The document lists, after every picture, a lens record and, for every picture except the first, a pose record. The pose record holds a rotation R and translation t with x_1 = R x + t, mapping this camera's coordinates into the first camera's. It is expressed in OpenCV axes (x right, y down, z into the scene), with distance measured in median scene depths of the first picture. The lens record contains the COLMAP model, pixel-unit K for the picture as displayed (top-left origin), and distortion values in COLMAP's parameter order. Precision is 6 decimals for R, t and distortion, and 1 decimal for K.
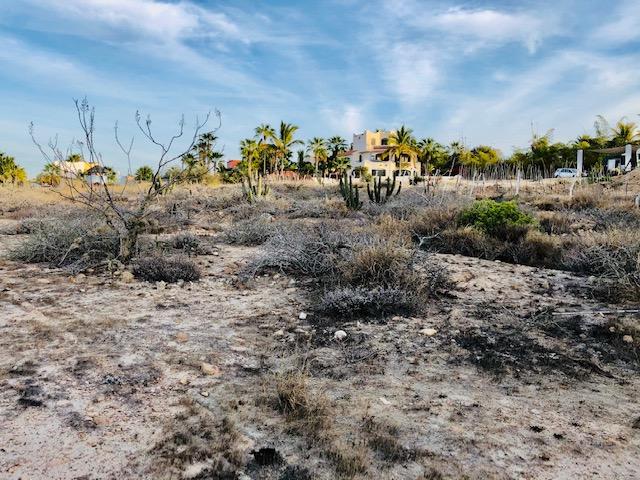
lens RADIAL K [[524.0, 0, 318.7], [0, 524.0, 240.2], [0, 0, 1]] dist [0.032457, -0.025799]
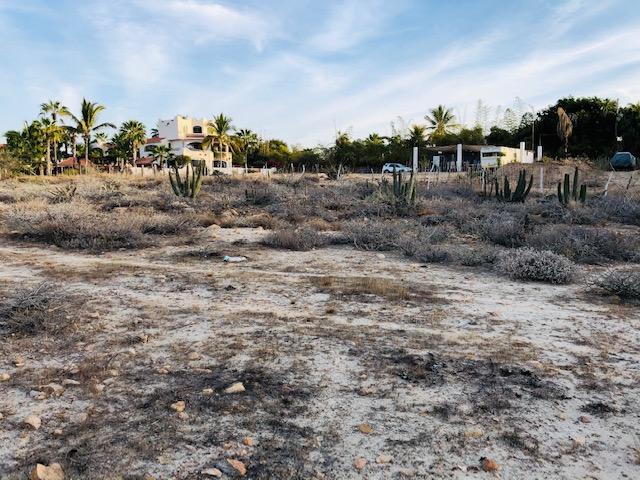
lens RADIAL K [[524.0, 0, 323.9], [0, 524.0, 234.8], [0, 0, 1]] dist [0.032457, -0.025799]
pose [[0.870210, -0.050730, 0.490062, -0.891322], [0.046488, 0.998702, 0.020834, -0.069546], [-0.490483, 0.004652, 0.871438, 0.493698]]
